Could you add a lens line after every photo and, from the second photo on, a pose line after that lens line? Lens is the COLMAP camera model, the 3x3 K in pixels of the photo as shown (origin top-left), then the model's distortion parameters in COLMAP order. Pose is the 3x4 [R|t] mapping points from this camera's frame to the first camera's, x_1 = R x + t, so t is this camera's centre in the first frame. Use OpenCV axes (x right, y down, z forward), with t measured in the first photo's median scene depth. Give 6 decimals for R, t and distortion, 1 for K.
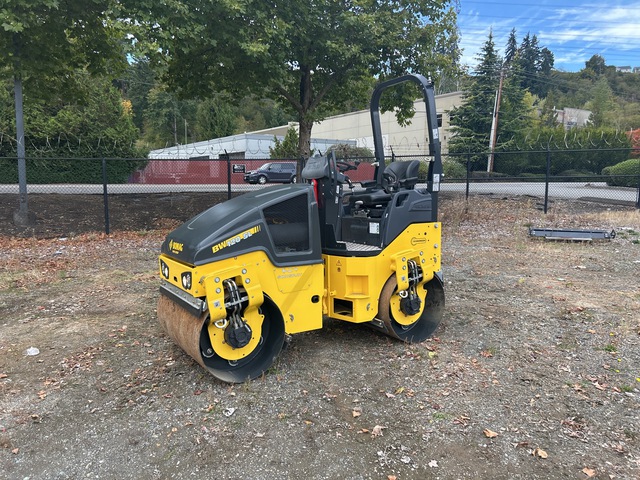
lens RADIAL K [[520.8, 0, 331.5], [0, 520.8, 240.7], [0, 0, 1]] dist [0.003835, 0.000536]
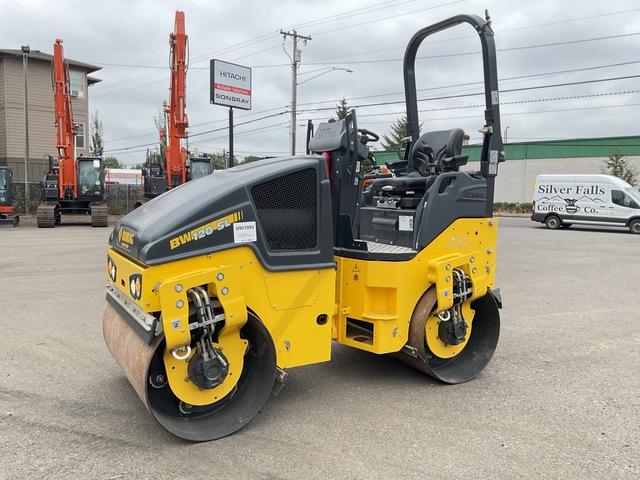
lens RADIAL K [[545.2, 0, 324.9], [0, 545.2, 238.5], [0, 0, 1]] dist [0.010152, 0.002490]
pose [[0.999133, 0.038575, -0.015653, -0.021189], [-0.038626, 0.999249, -0.003030, 0.005745], [0.015524, 0.003632, 0.999873, 0.275787]]
